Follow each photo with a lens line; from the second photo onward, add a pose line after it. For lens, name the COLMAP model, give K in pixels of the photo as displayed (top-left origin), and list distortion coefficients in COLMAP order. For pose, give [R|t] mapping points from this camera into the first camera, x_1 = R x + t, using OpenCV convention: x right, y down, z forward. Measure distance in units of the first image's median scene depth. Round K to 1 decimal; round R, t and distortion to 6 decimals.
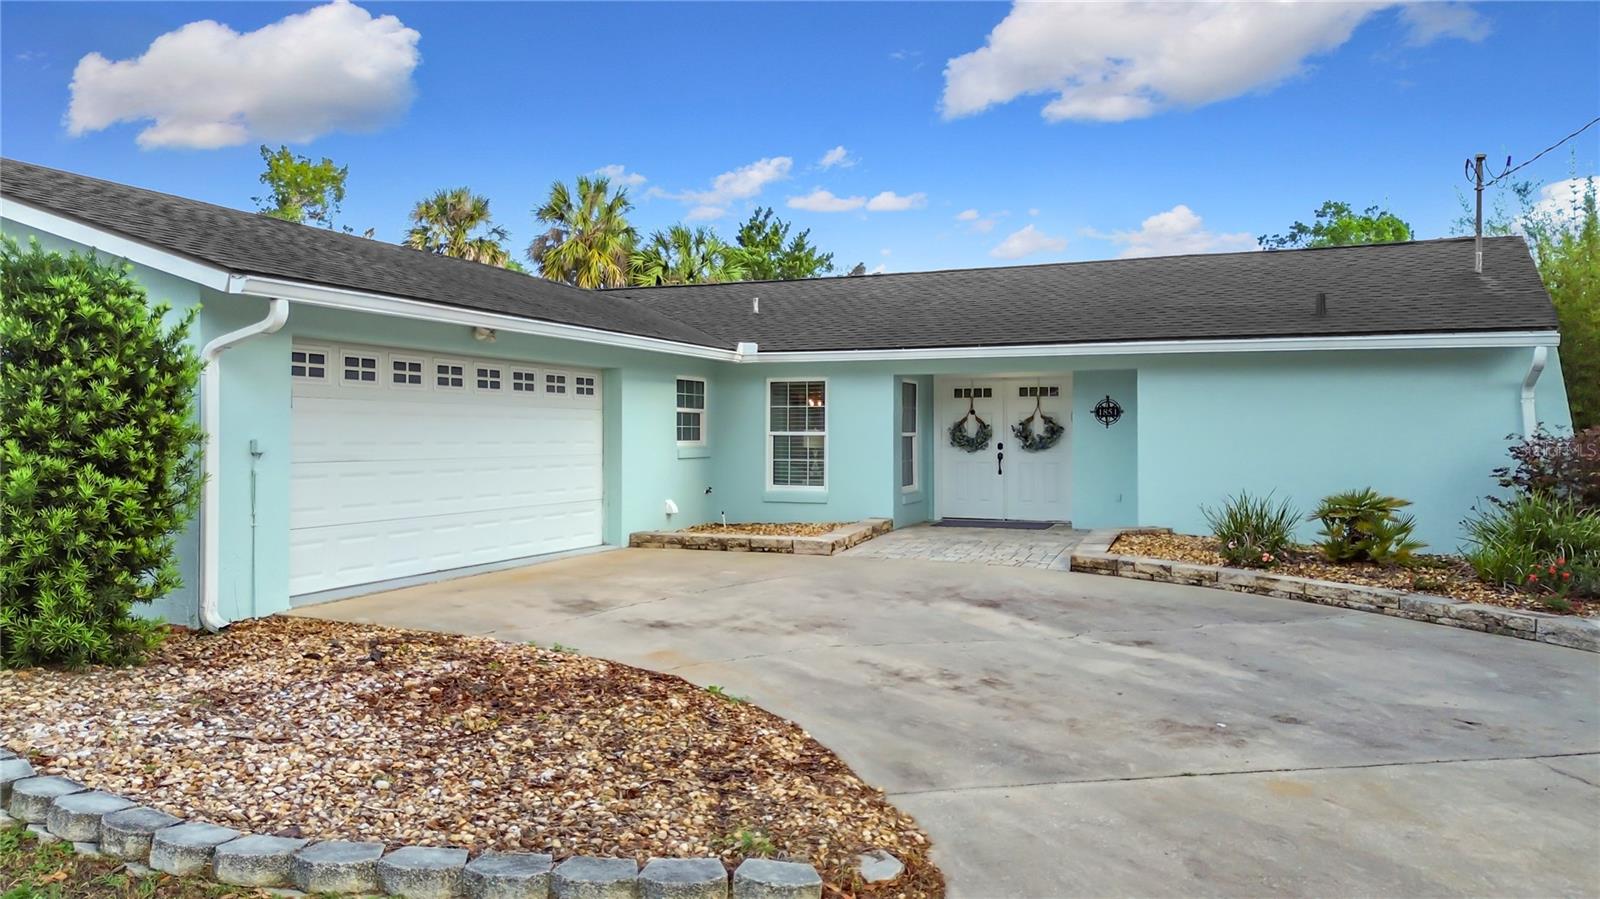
lens RADIAL K [[1119.5, 0, 805.8], [0, 1119.5, 425.8], [0, 0, 1]] dist [0.052137, -0.062475]
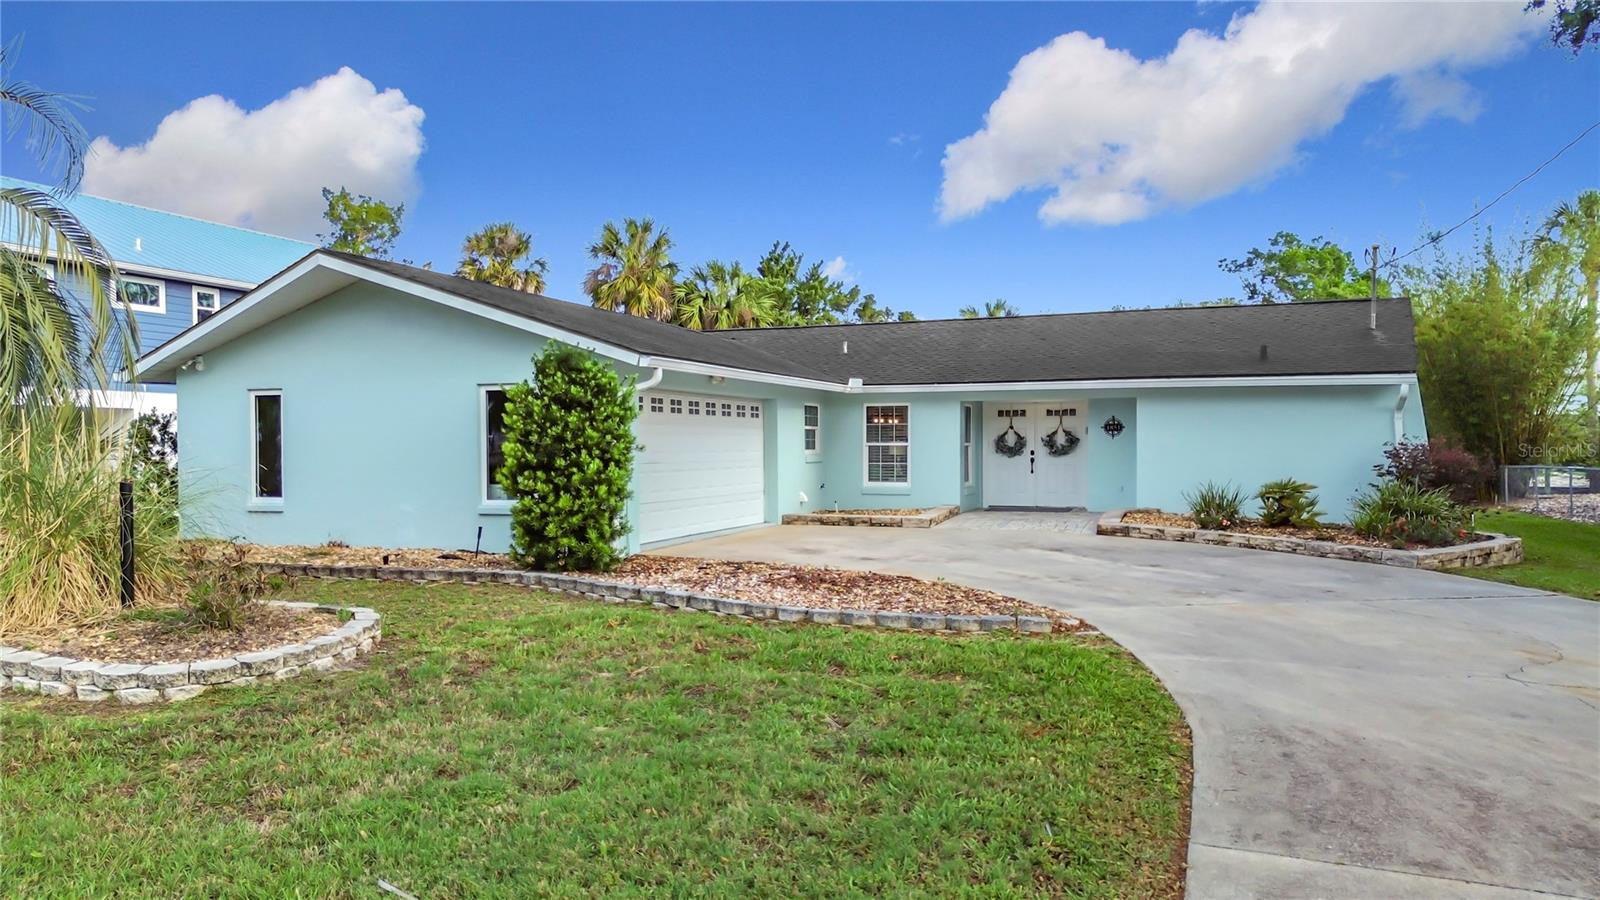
lens RADIAL K [[1125.6, 0, 803.8], [0, 1125.6, 466.8], [0, 0, 1]] dist [0.051587, -0.070859]
pose [[0.999454, -0.005576, 0.032580, -0.169475], [0.004667, 0.999600, 0.027891, -0.004700], [-0.032722, -0.027724, 0.999080, -0.409718]]
